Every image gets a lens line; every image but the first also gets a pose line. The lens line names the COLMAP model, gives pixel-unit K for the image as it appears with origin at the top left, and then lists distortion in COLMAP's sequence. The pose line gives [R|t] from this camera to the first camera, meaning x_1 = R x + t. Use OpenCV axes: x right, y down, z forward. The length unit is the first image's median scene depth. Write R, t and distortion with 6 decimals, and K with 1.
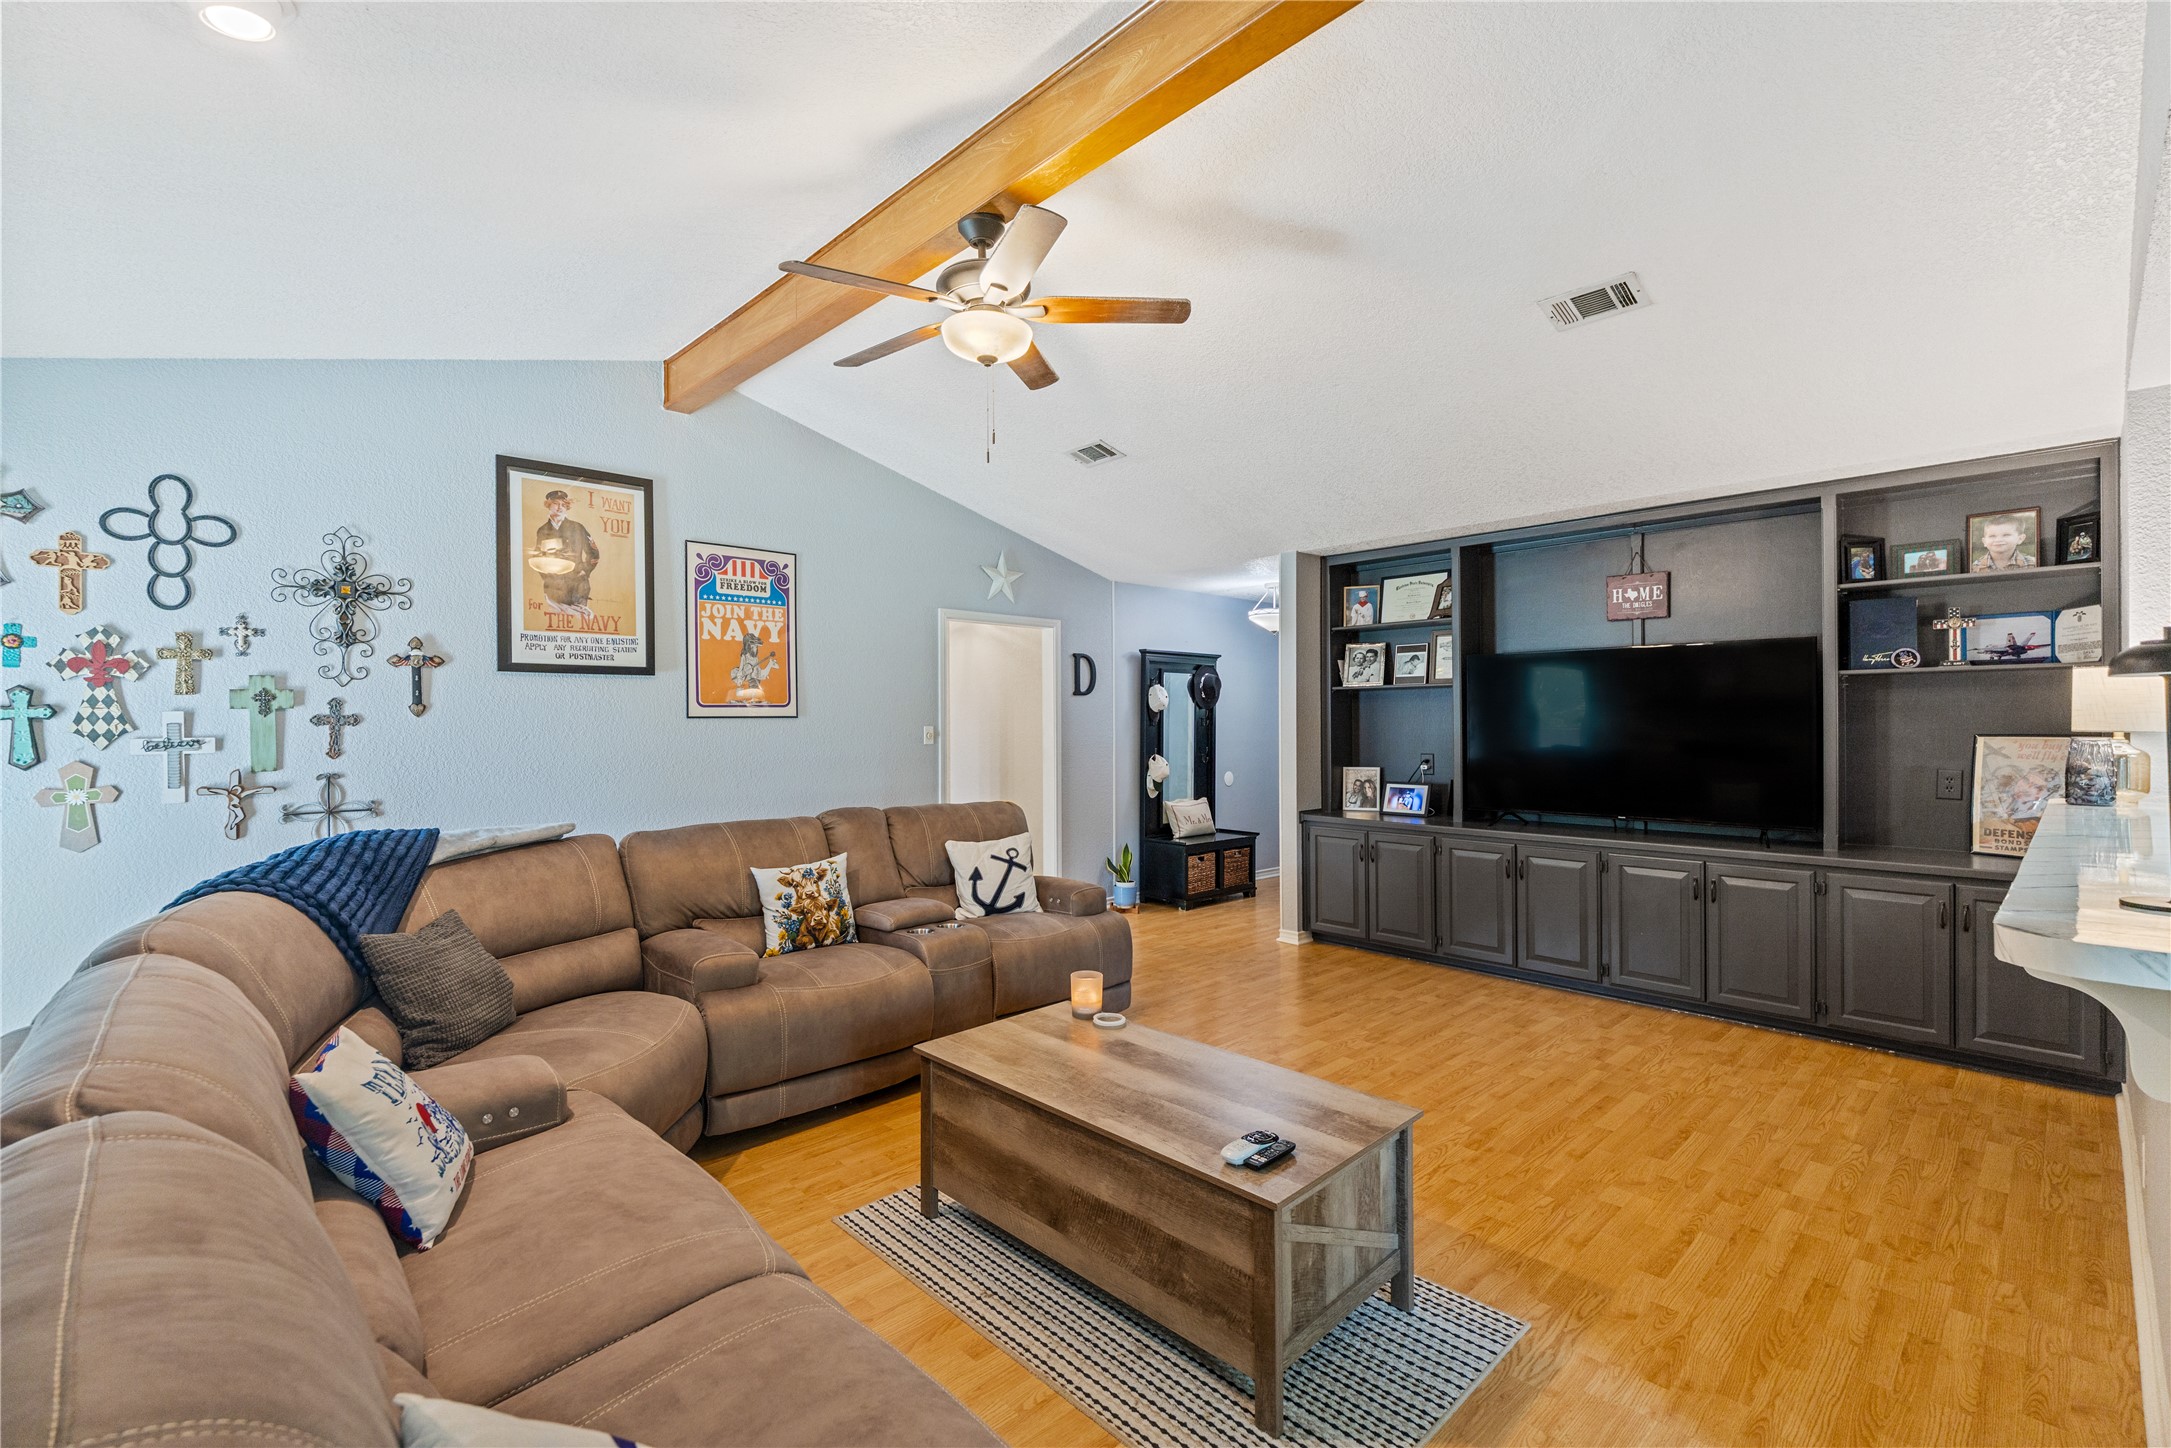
lens RADIAL K [[950.0, 0, 1079.6], [0, 950.0, 724.0], [0, 0, 1]] dist [0.013863, 0.000176]
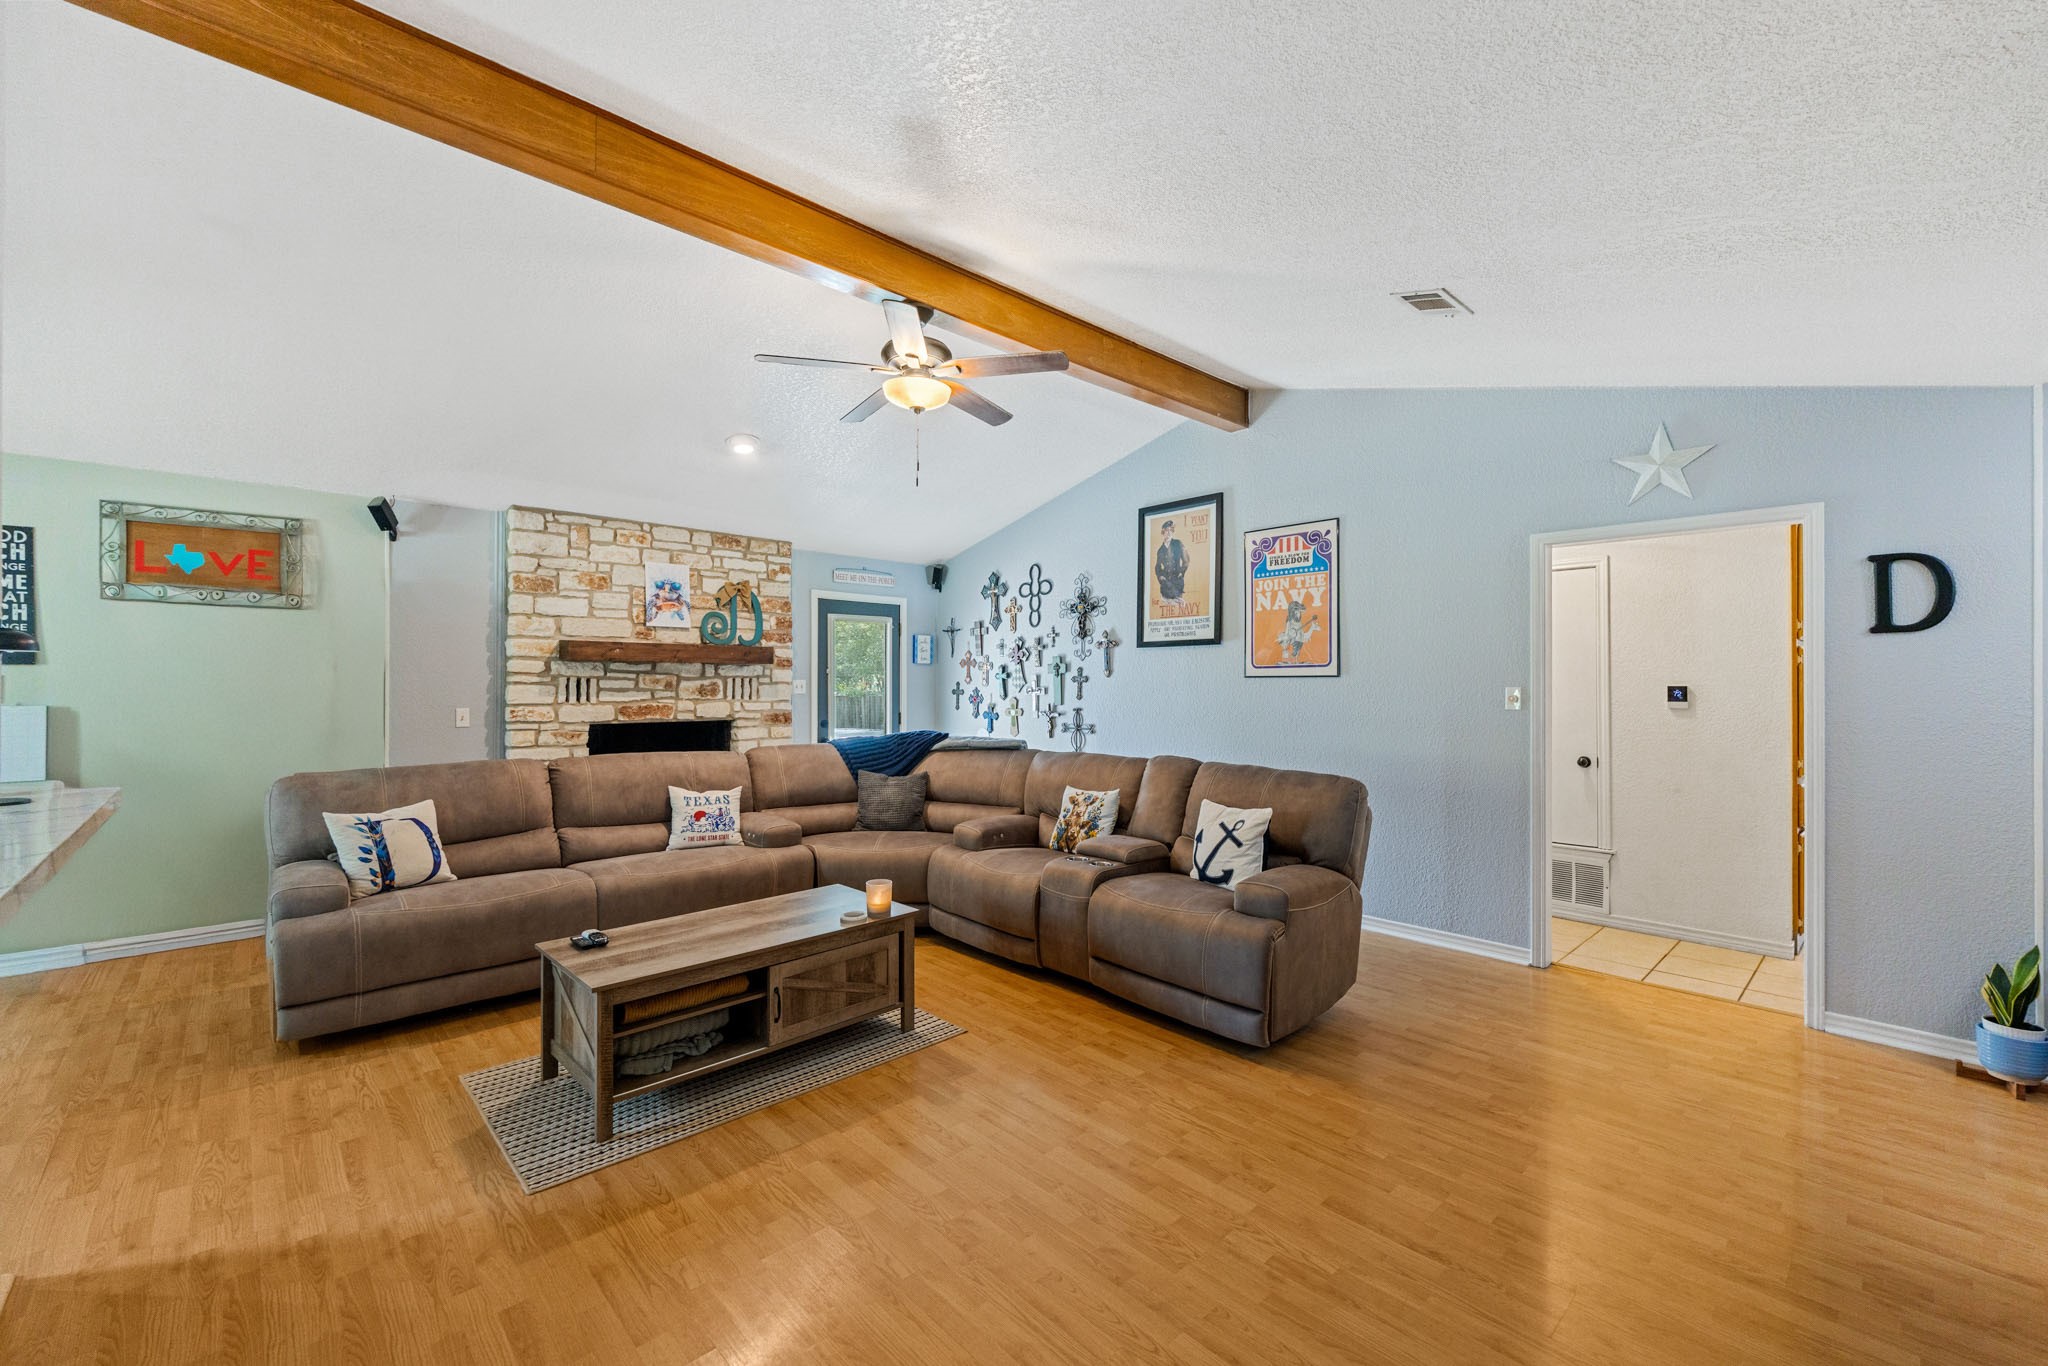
lens RADIAL K [[844.5, 0, 1019.1], [0, 844.5, 681.3], [0, 0, 1]] dist [0.016437, -0.000484]
pose [[-0.017403, 0.003753, -0.999842, 0.795967], [-0.003904, 0.999985, 0.003822, -0.005080], [0.999841, 0.003969, -0.017388, 0.854763]]
